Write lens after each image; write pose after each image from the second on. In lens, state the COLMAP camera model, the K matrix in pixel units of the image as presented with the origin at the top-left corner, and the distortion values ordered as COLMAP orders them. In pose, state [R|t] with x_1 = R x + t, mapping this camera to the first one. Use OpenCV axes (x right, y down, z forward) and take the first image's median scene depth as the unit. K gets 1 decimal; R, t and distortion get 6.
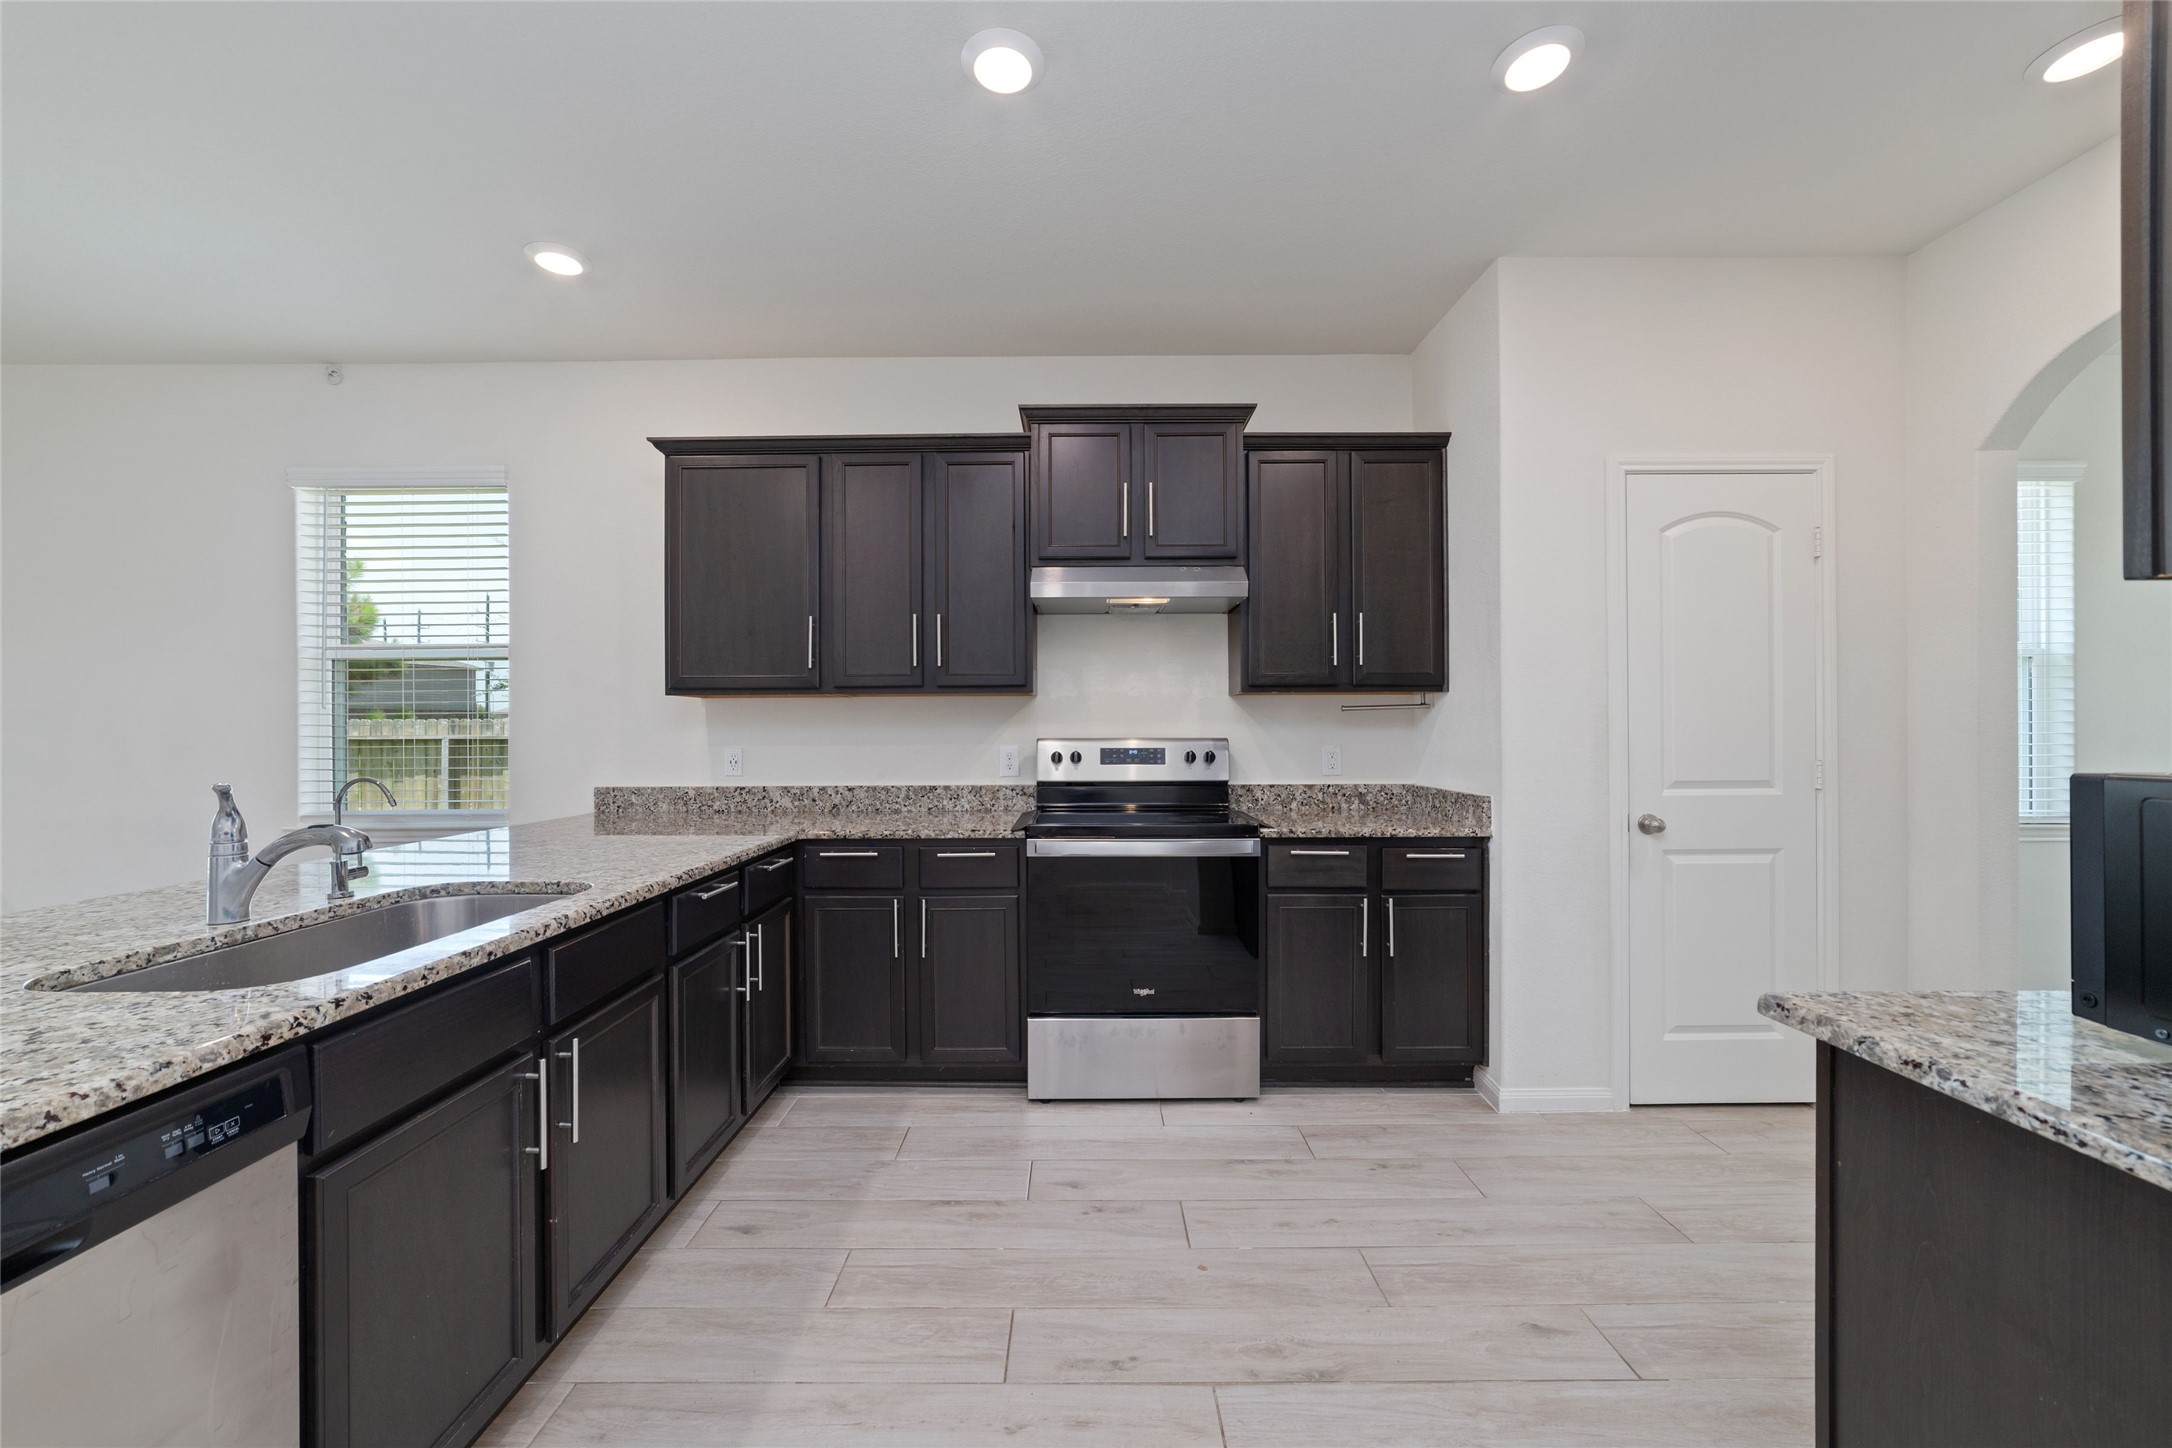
lens RADIAL K [[835.3, 0, 1080.9], [0, 835.3, 725.2], [0, 0, 1]] dist [-0.017977, 0.005679]
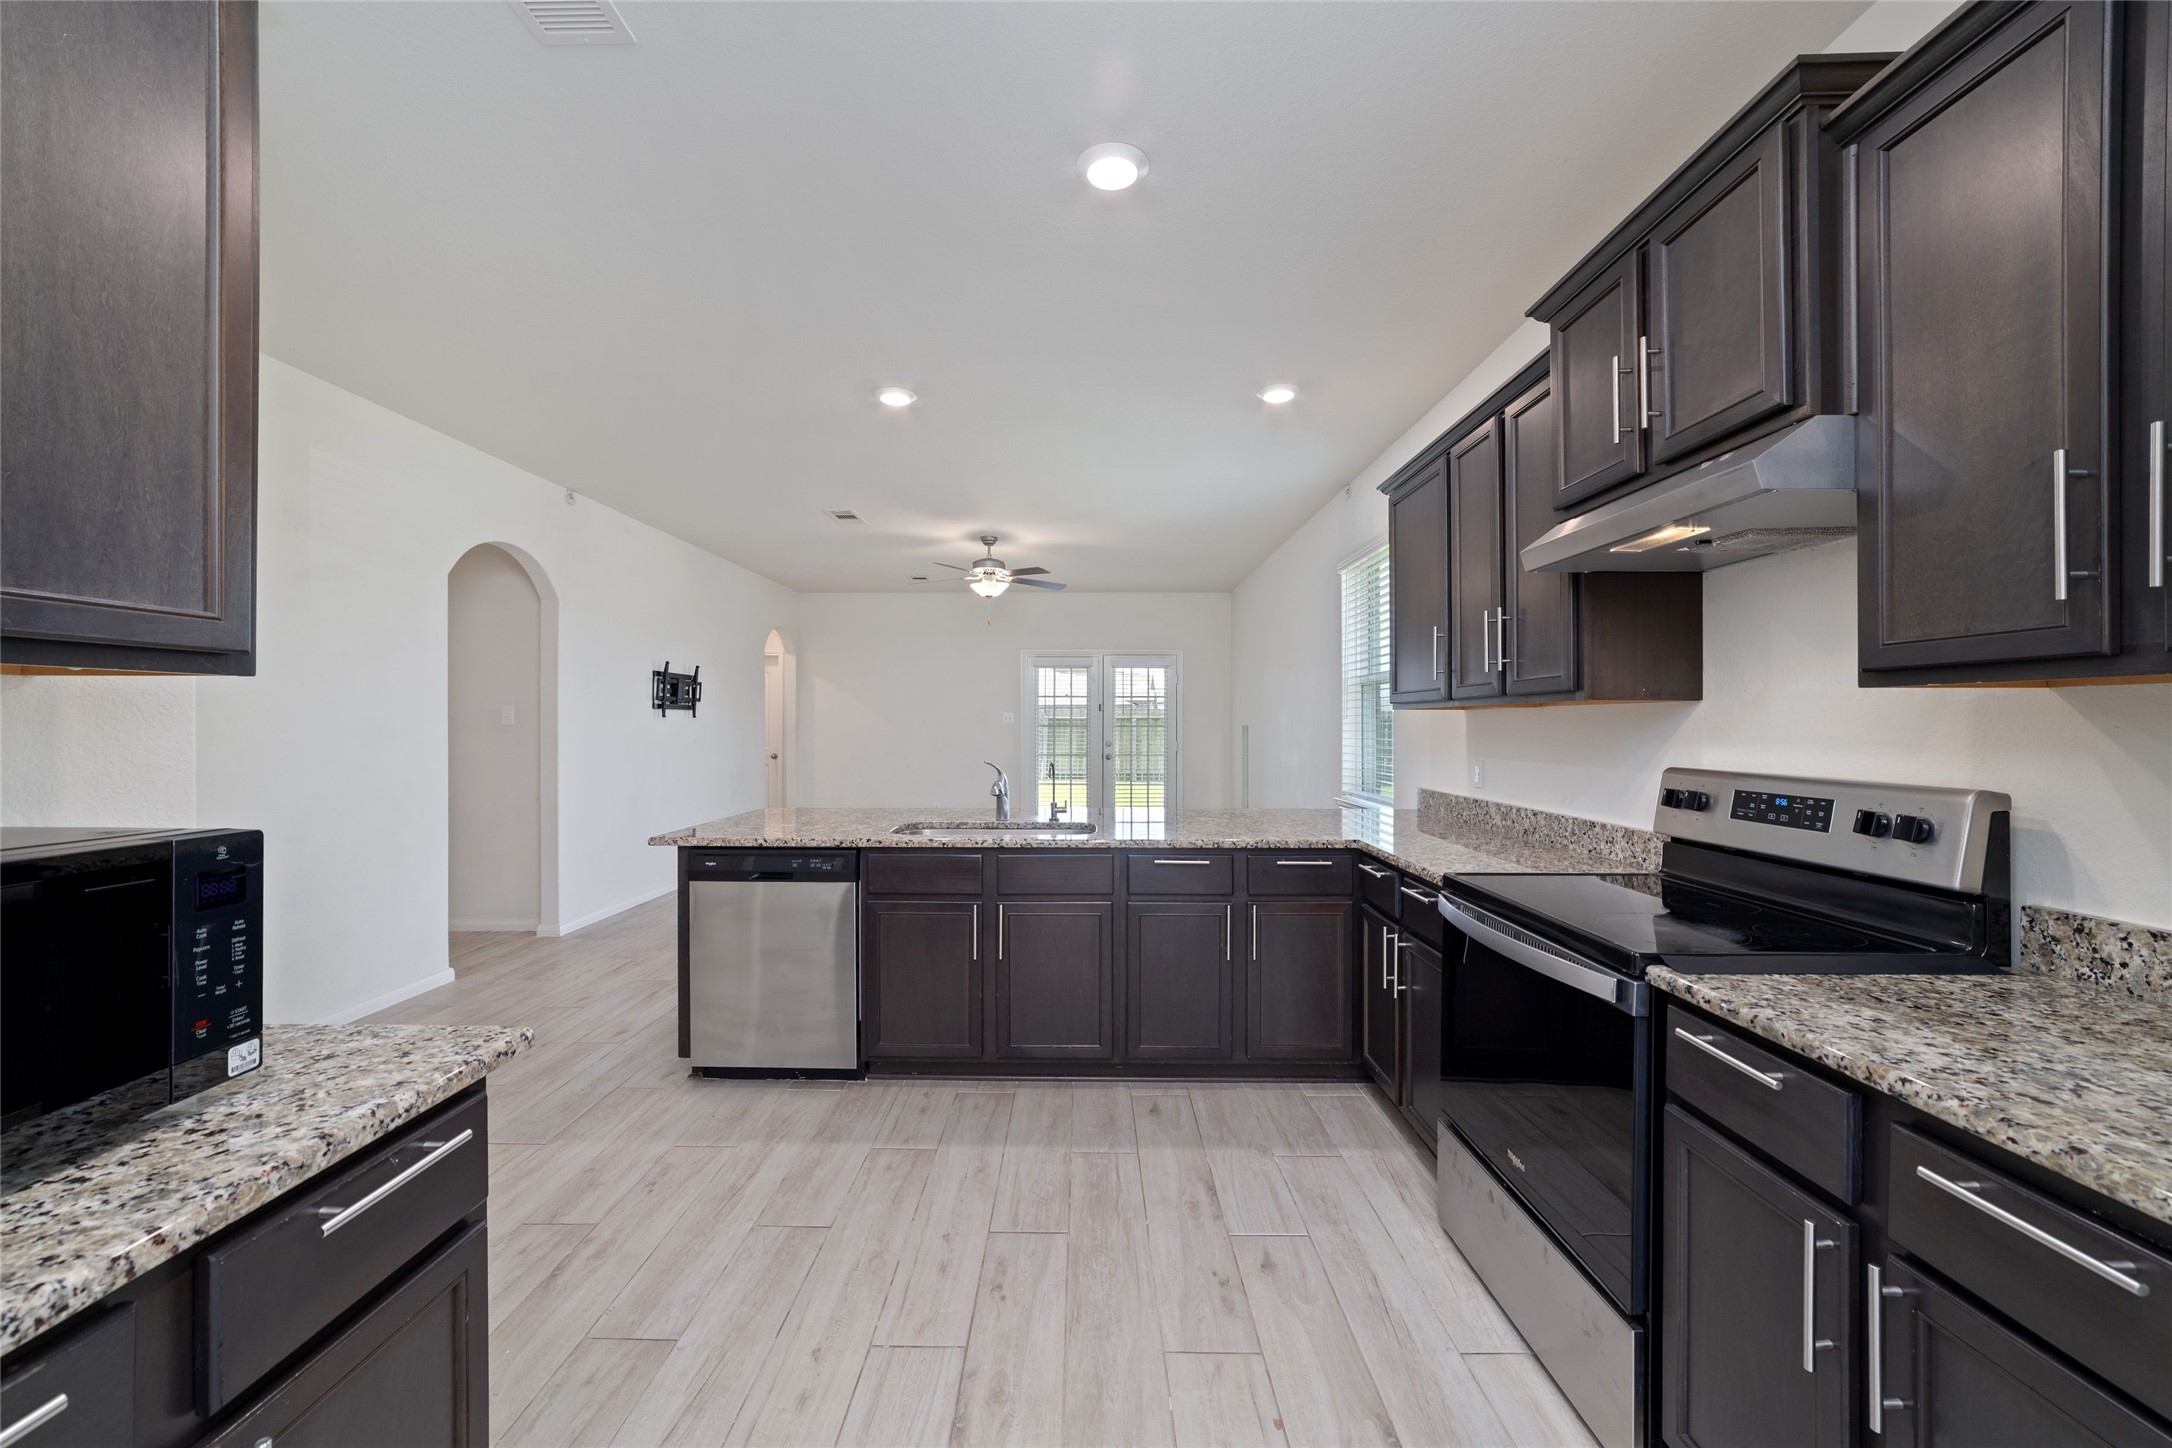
lens RADIAL K [[835.3, 0, 1069.1], [0, 835.3, 723.5], [0, 0, 1]] dist [-0.017977, 0.005679]
pose [[-0.011668, 0.004172, -0.999923, 0.714144], [0.000795, 0.999991, 0.004163, -0.024501], [0.999932, -0.000747, -0.011671, 0.649437]]
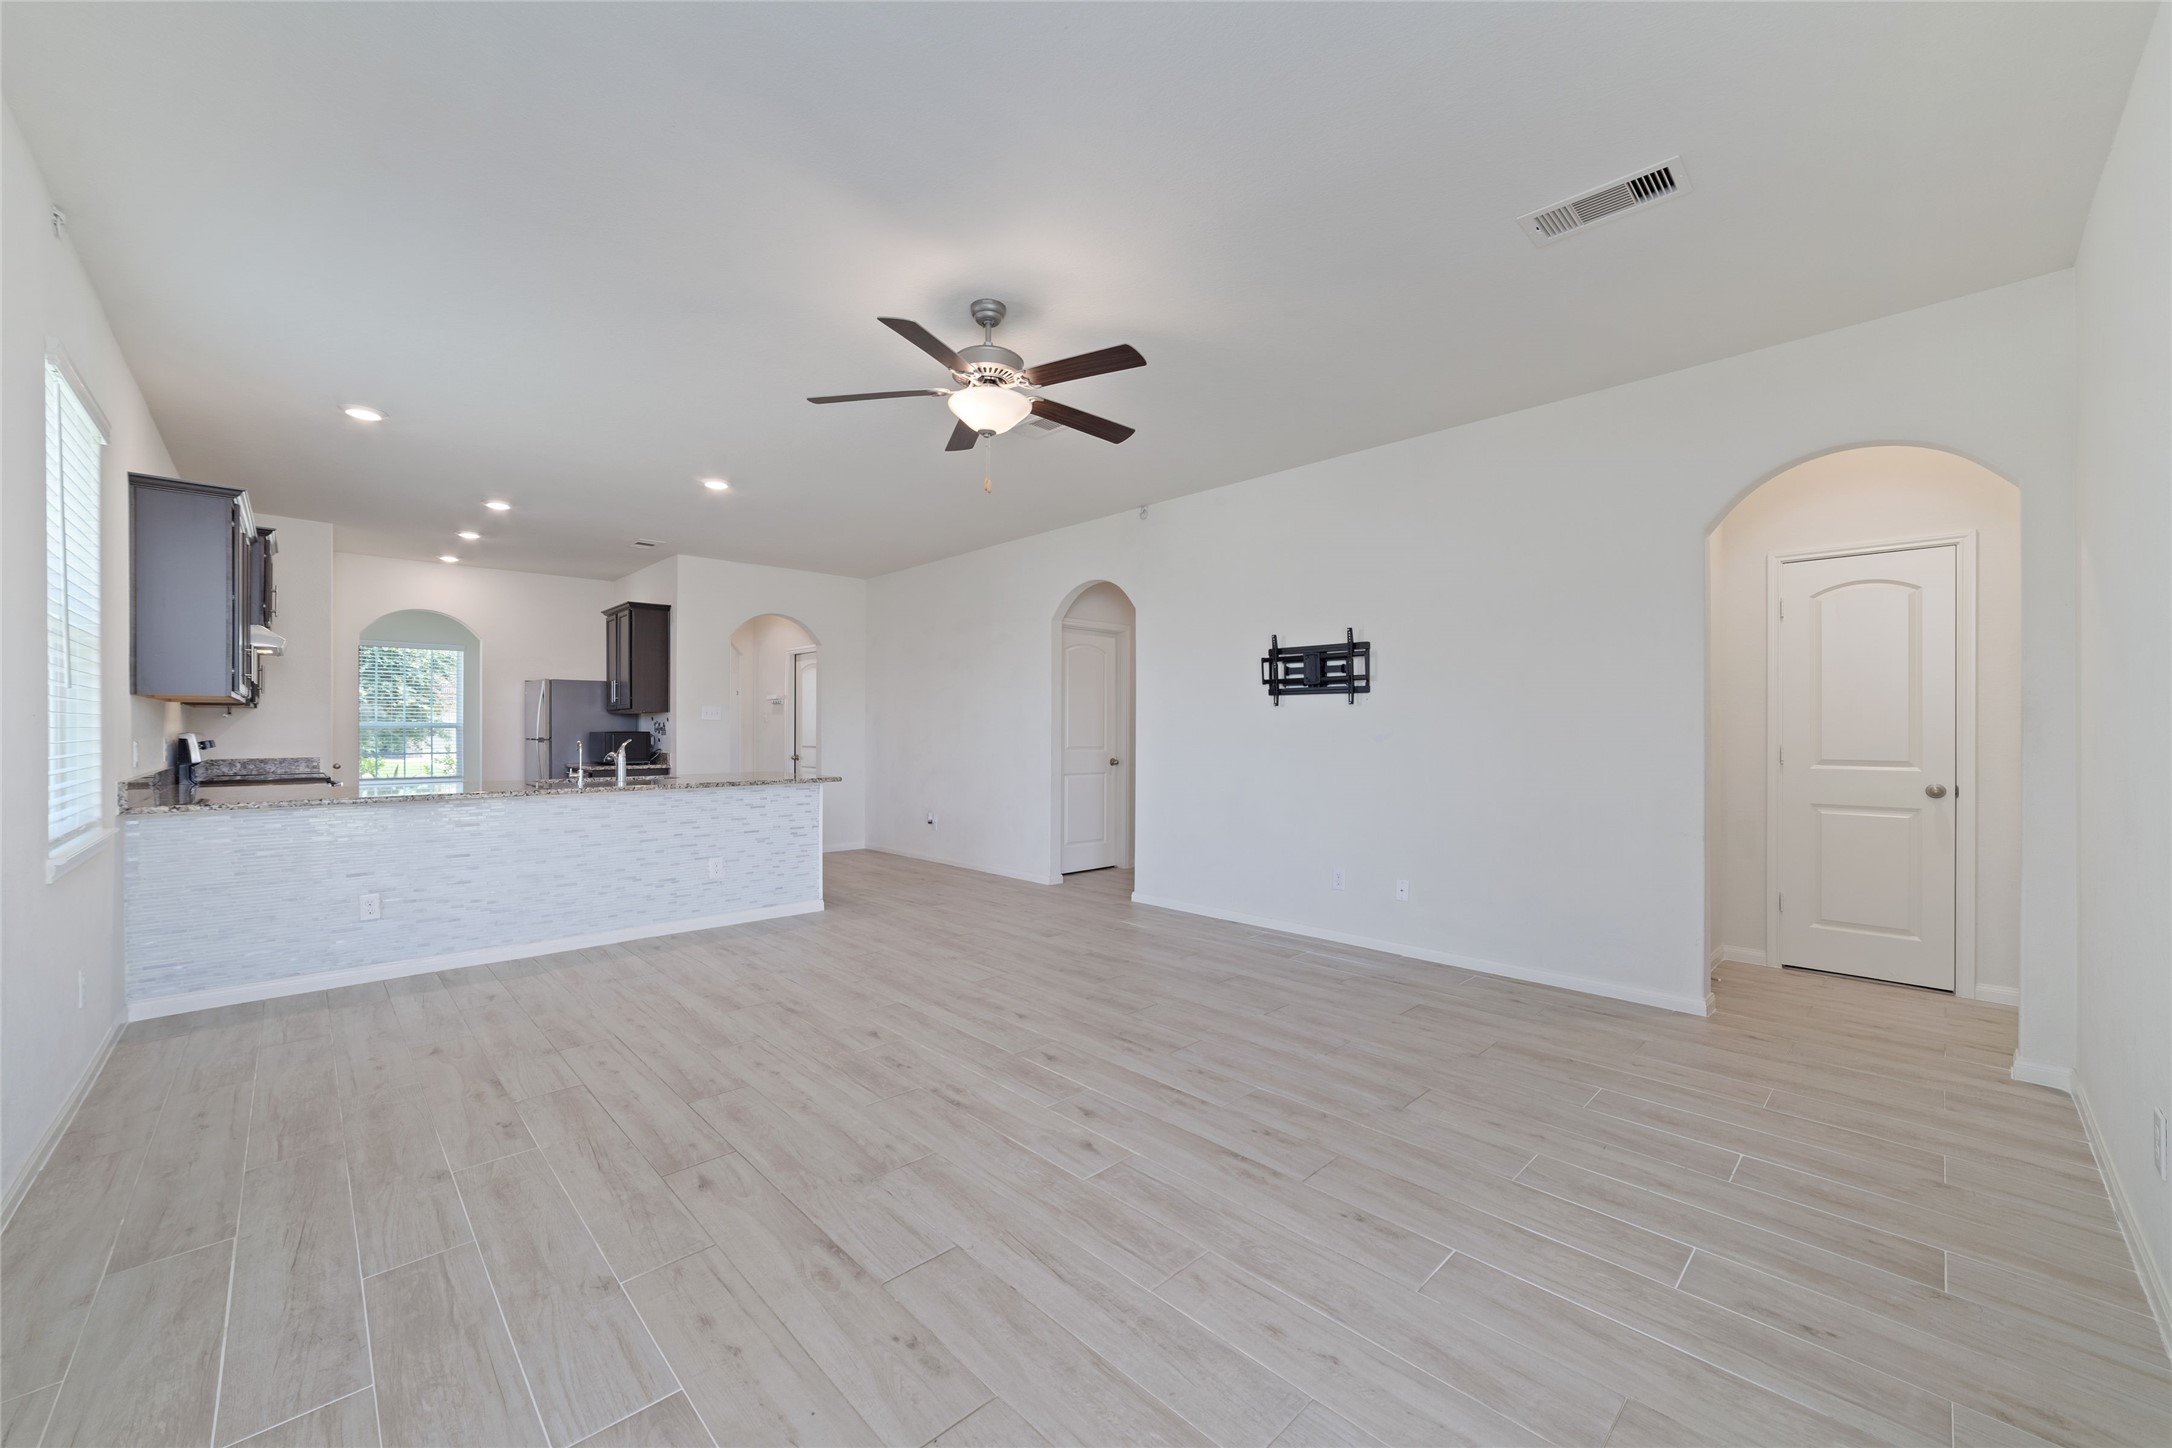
lens RADIAL K [[835.3, 0, 1080.9], [0, 835.3, 735.5], [0, 0, 1]] dist [-0.017977, 0.005679]
pose [[-0.700693, 0.003113, 0.713456, -2.555292], [0.004517, 0.999990, 0.000073, 0.029217], [-0.713449, 0.003274, -0.700700, 1.087997]]
